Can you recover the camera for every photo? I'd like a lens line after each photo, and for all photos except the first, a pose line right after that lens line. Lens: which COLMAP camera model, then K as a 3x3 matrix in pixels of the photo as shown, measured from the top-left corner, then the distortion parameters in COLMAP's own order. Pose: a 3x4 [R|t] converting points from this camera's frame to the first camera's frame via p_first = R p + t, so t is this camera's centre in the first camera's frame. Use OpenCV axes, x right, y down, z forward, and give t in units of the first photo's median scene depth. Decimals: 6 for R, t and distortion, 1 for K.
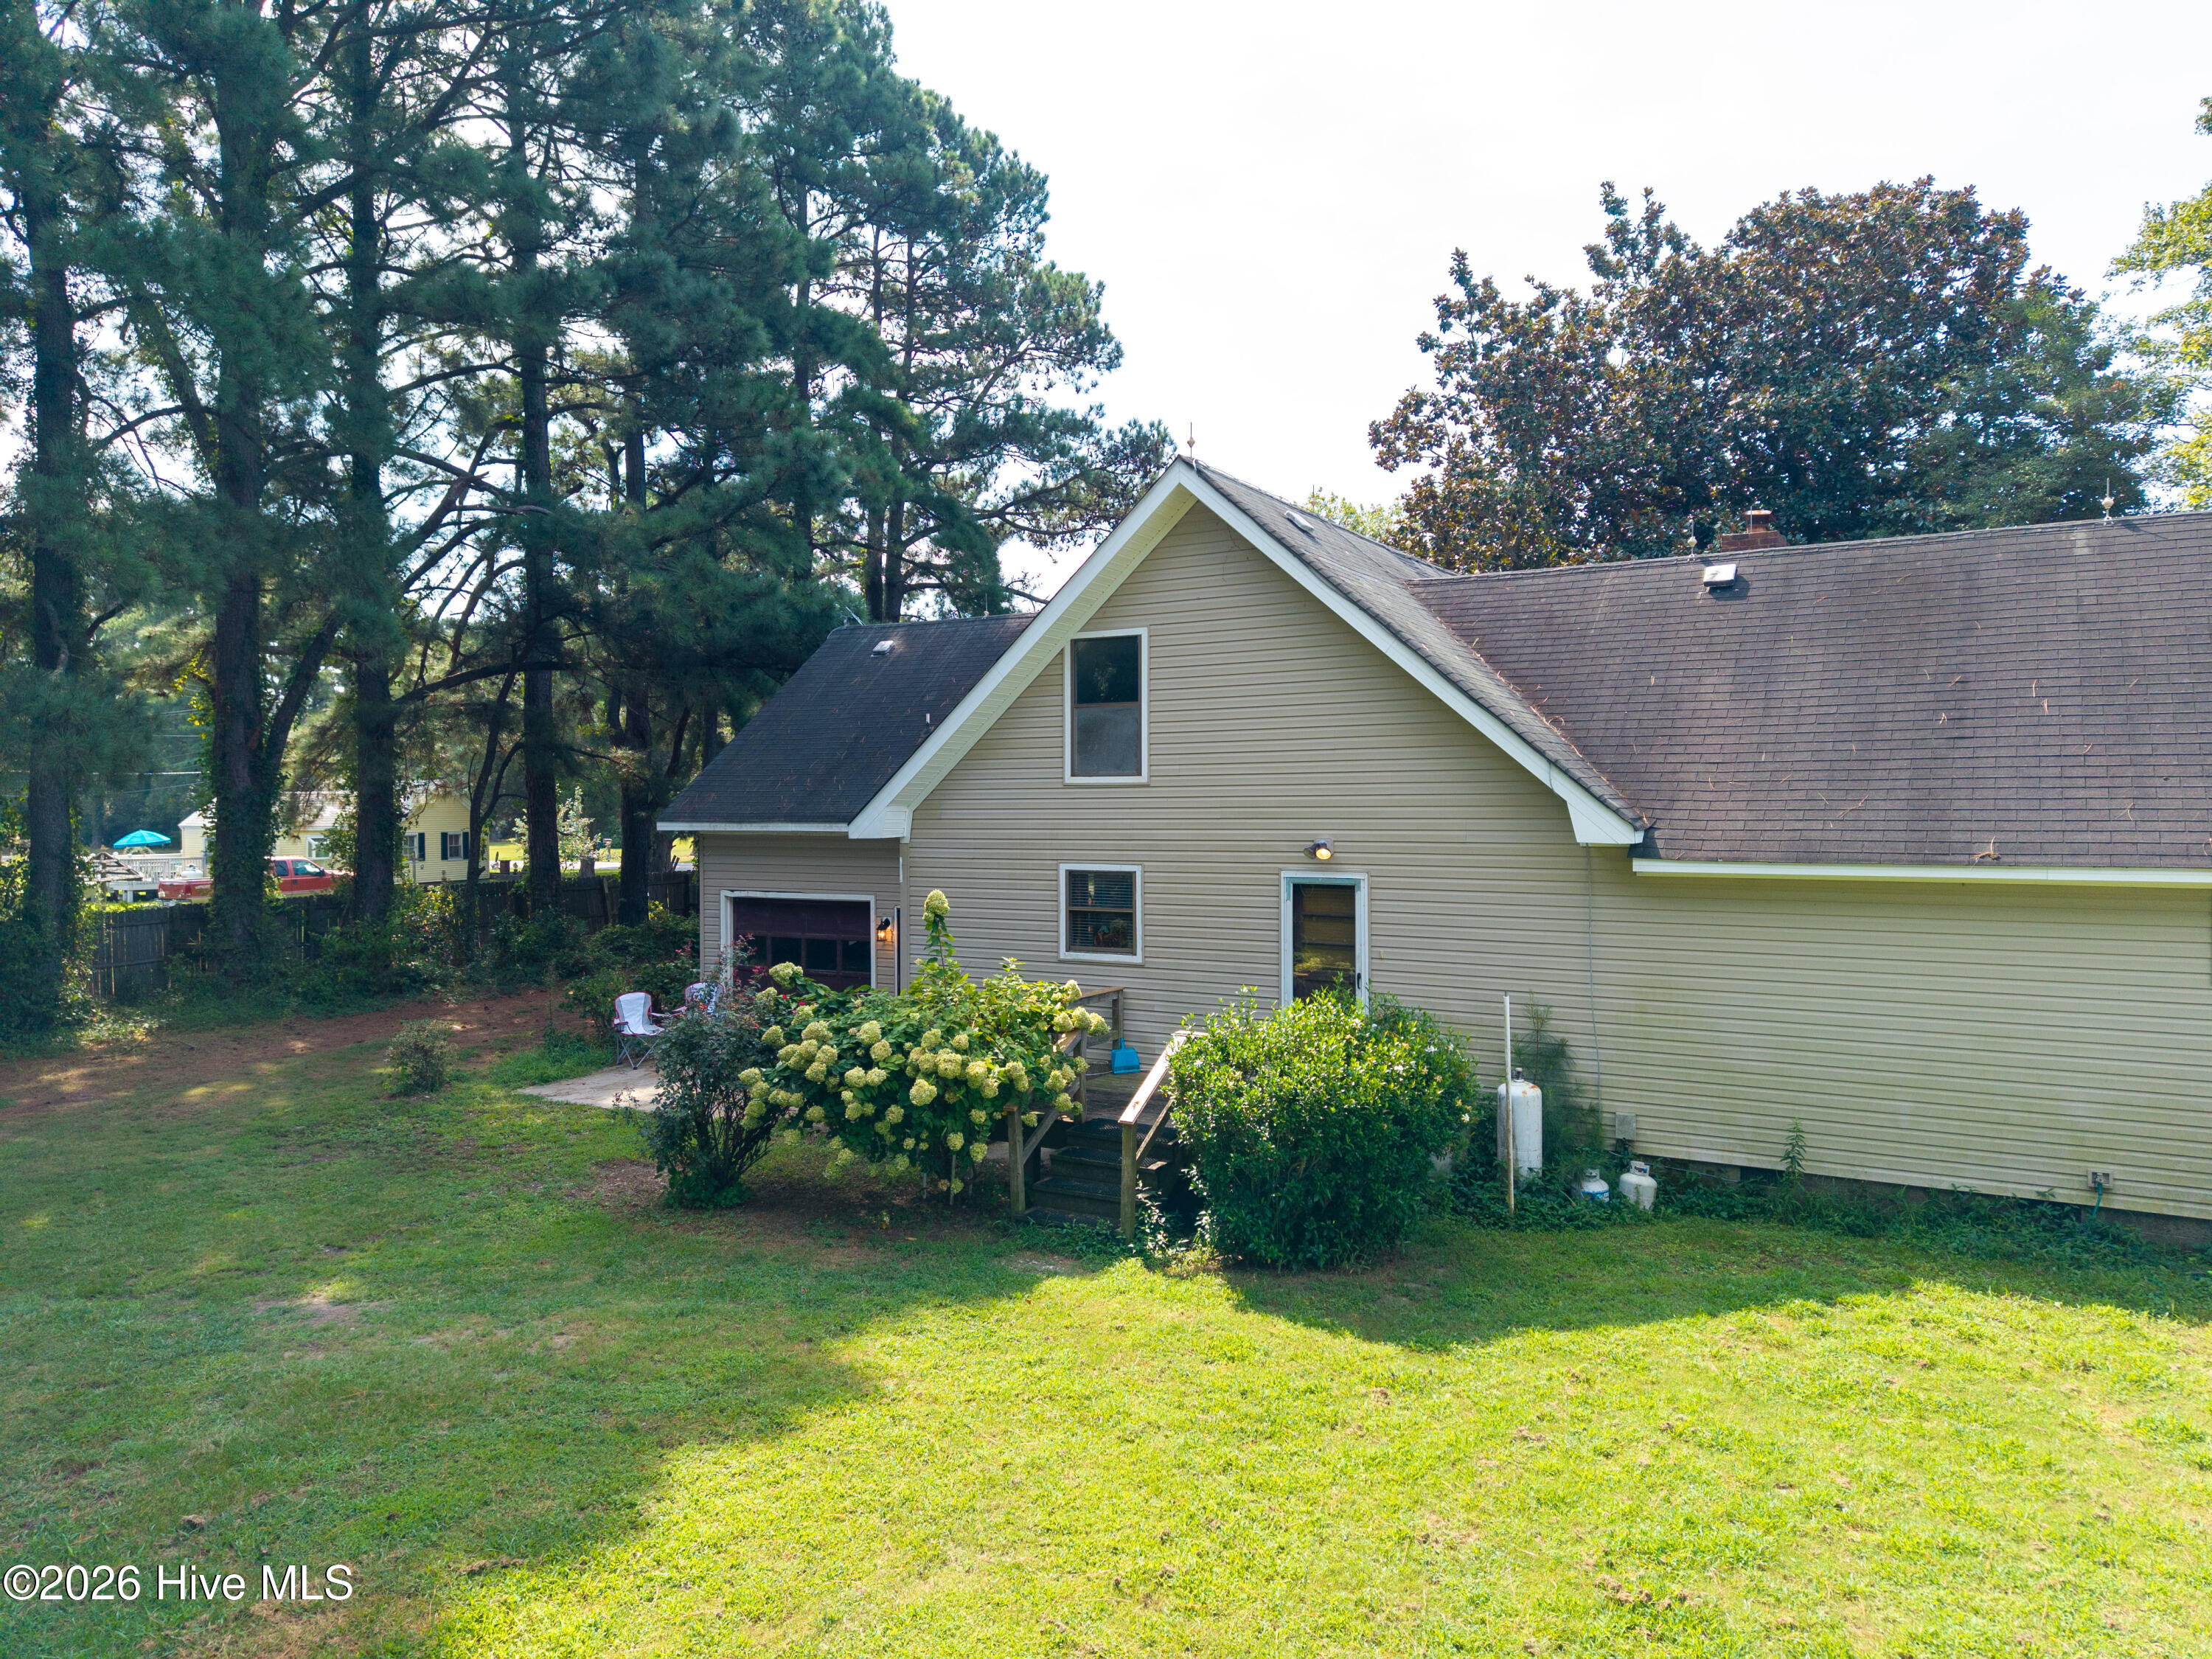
lens RADIAL K [[1468.0, 0, 1112.9], [0, 1468.0, 821.8], [0, 0, 1]] dist [0.034770, -0.032179]
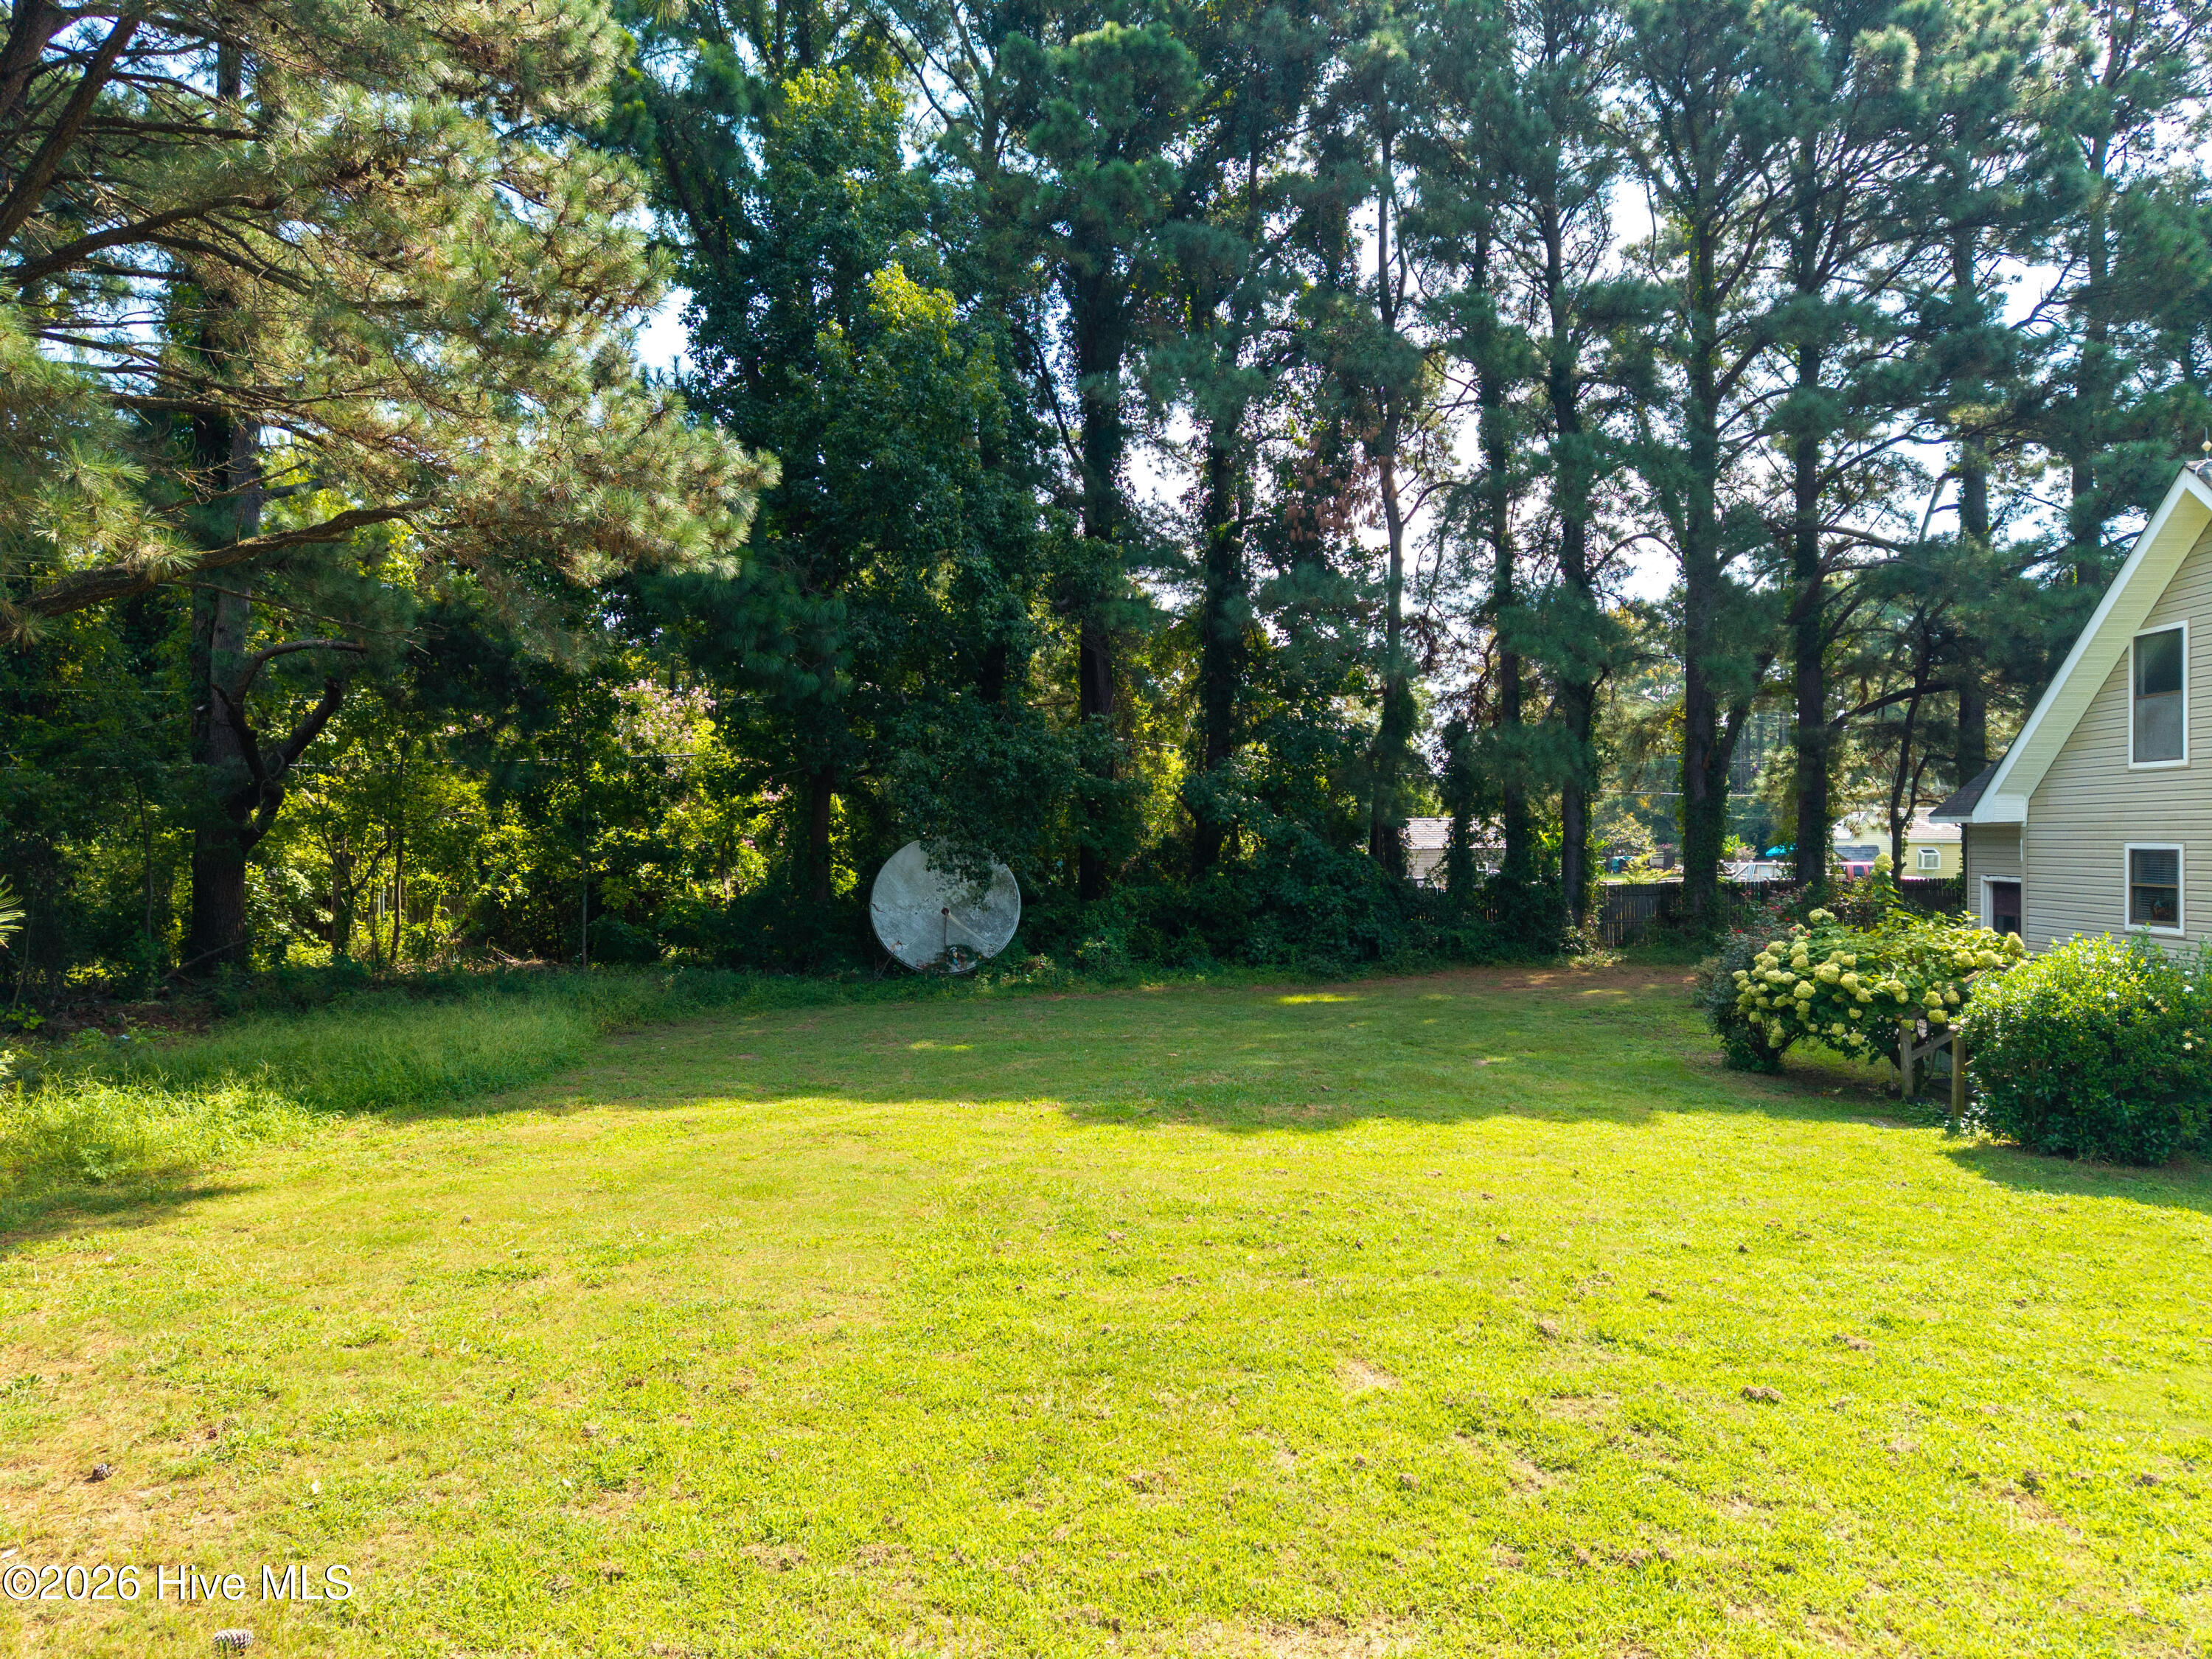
lens RADIAL K [[1468.0, 0, 1109.9], [0, 1468.0, 826.9], [0, 0, 1]] dist [0.034770, -0.032179]
pose [[0.463561, -0.003765, -0.886057, 0.608001], [-0.008046, 0.999932, -0.008458, 0.032865], [0.886029, 0.011050, 0.463499, -0.186536]]
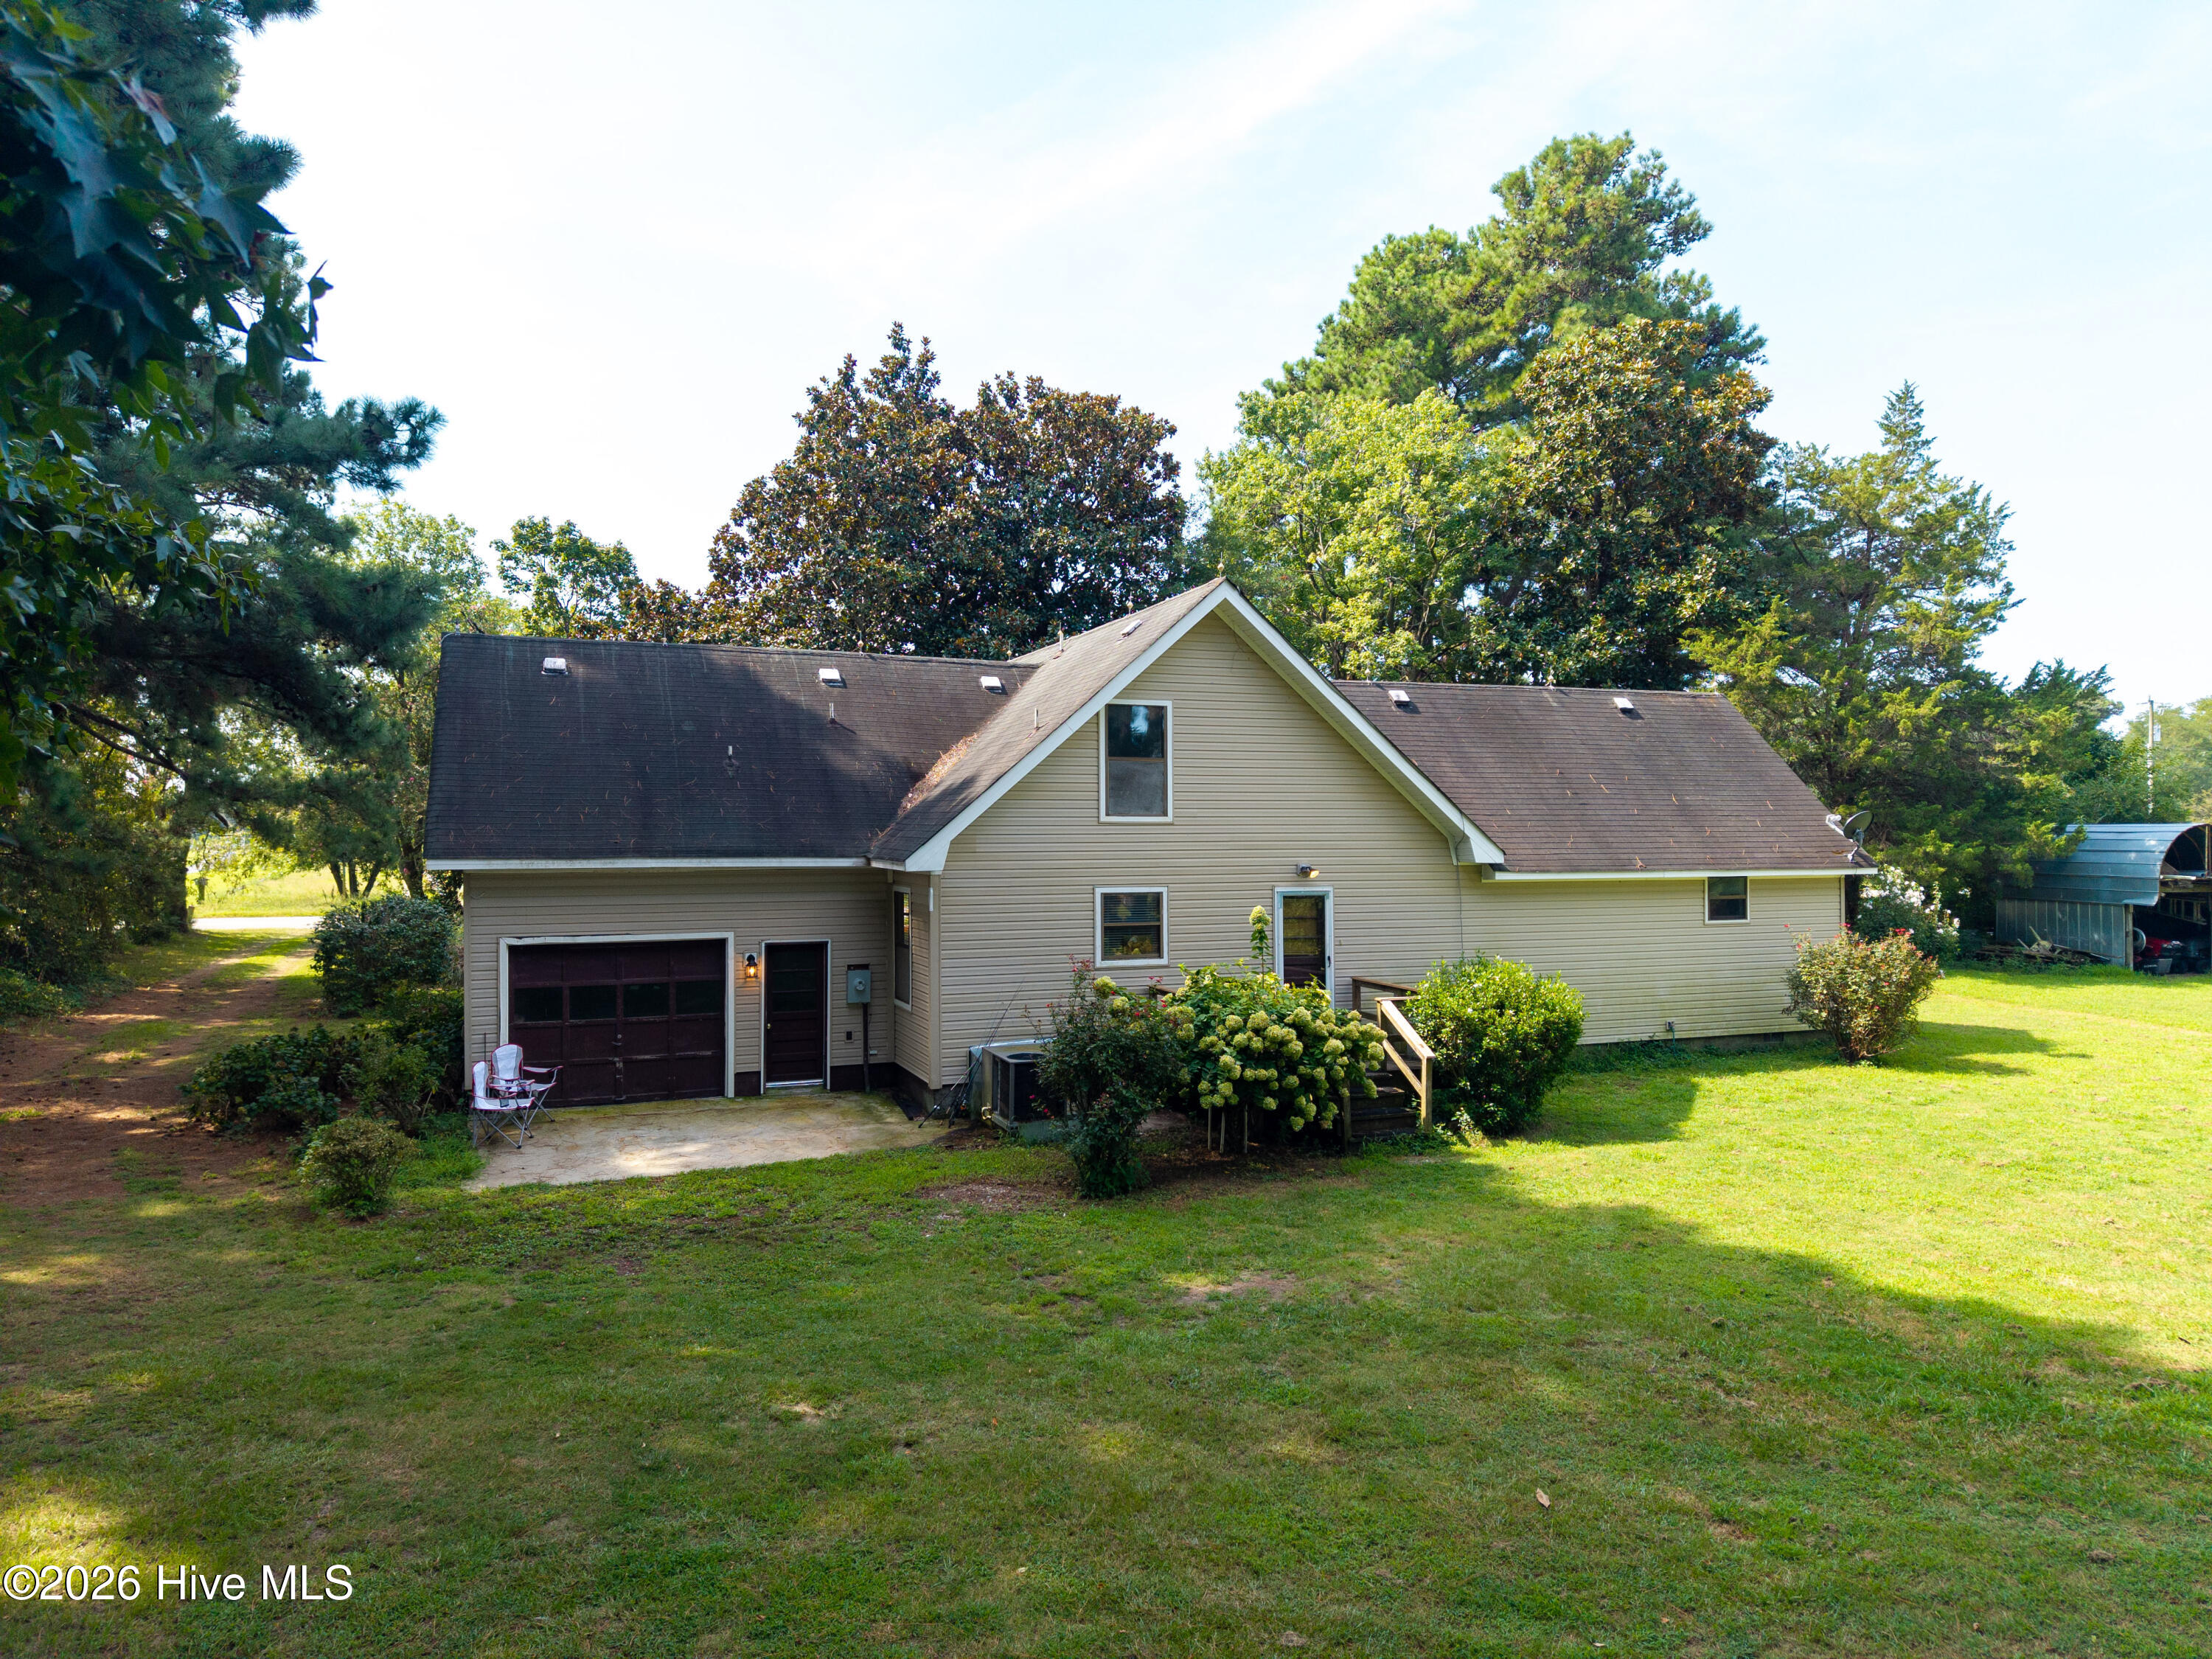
lens RADIAL K [[1468.0, 0, 1114.4], [0, 1468.0, 833.6], [0, 0, 1]] dist [0.034770, -0.032179]
pose [[0.610600, 0.004127, 0.791928, -1.003011], [0.008471, 0.999895, -0.011742, -0.002025], [-0.791894, 0.013878, 0.610501, 0.264381]]
